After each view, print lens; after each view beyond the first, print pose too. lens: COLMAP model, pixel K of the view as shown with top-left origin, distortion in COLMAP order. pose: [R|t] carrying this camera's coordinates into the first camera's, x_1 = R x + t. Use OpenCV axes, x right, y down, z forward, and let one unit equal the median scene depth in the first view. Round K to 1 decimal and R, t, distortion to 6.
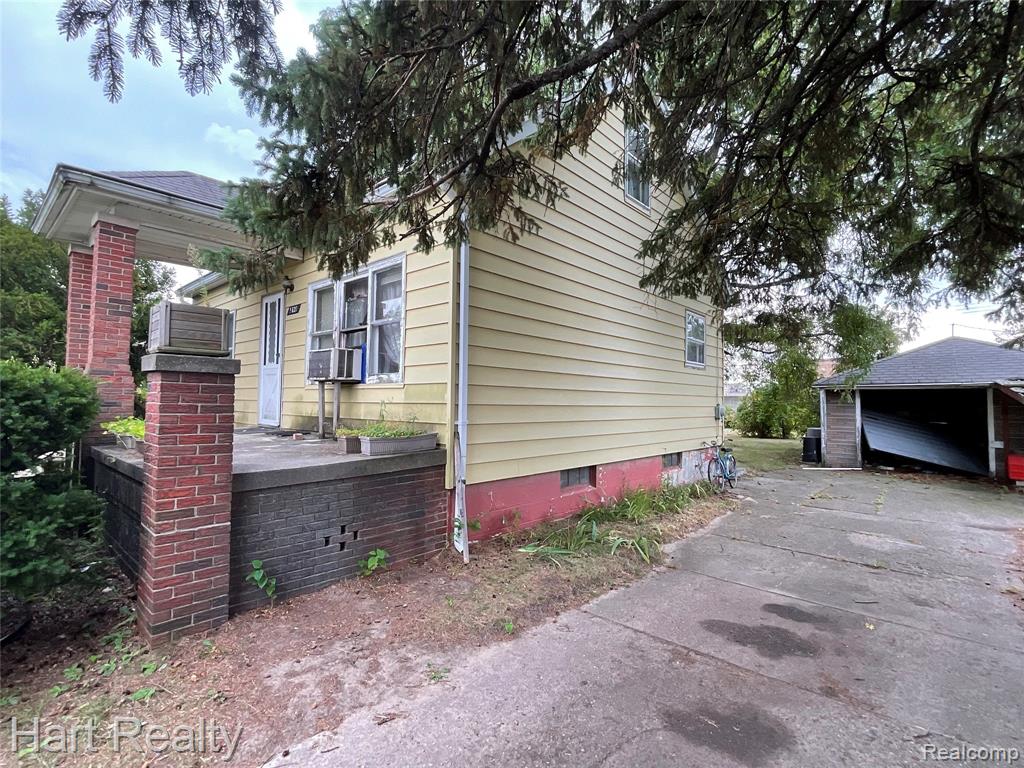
lens RADIAL K [[481.0, 0, 514.0], [0, 481.0, 383.3], [0, 0, 1]] dist [0.004654, -0.001361]
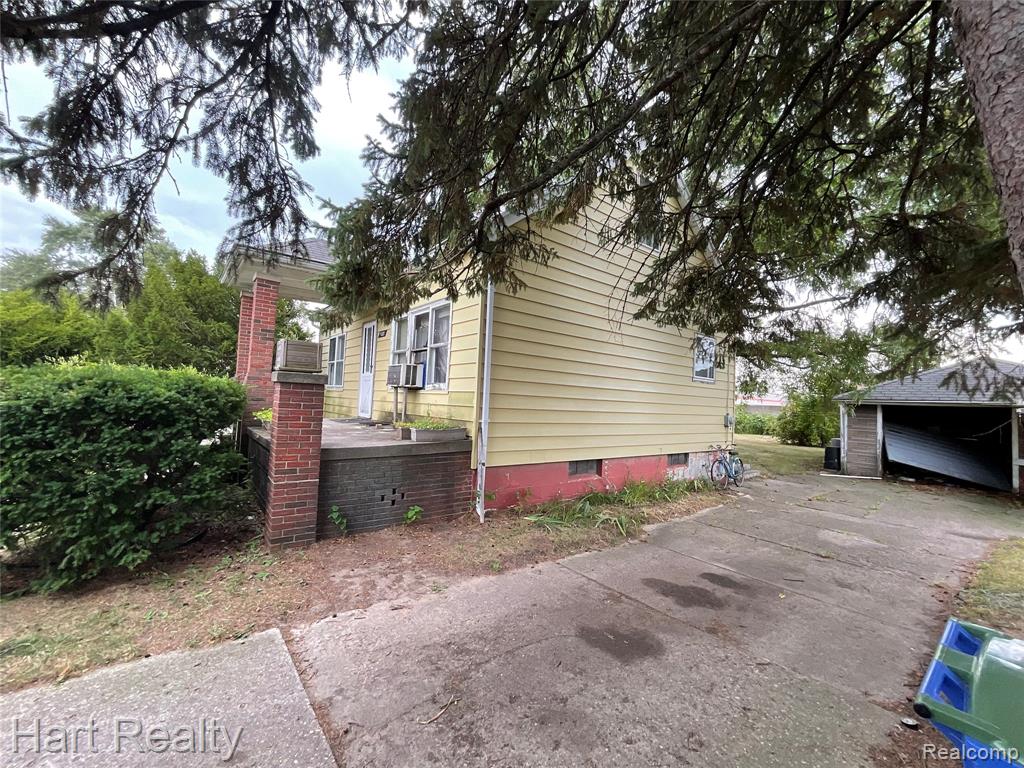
lens RADIAL K [[412.2, 0, 511.1], [0, 412.2, 381.9], [0, 0, 1]] dist [0.000937, -0.001192]
pose [[0.985333, 0.023144, -0.169065, 0.175069], [-0.025367, 0.999618, -0.010998, -0.020132], [0.168746, 0.015125, 0.985543, -0.155869]]
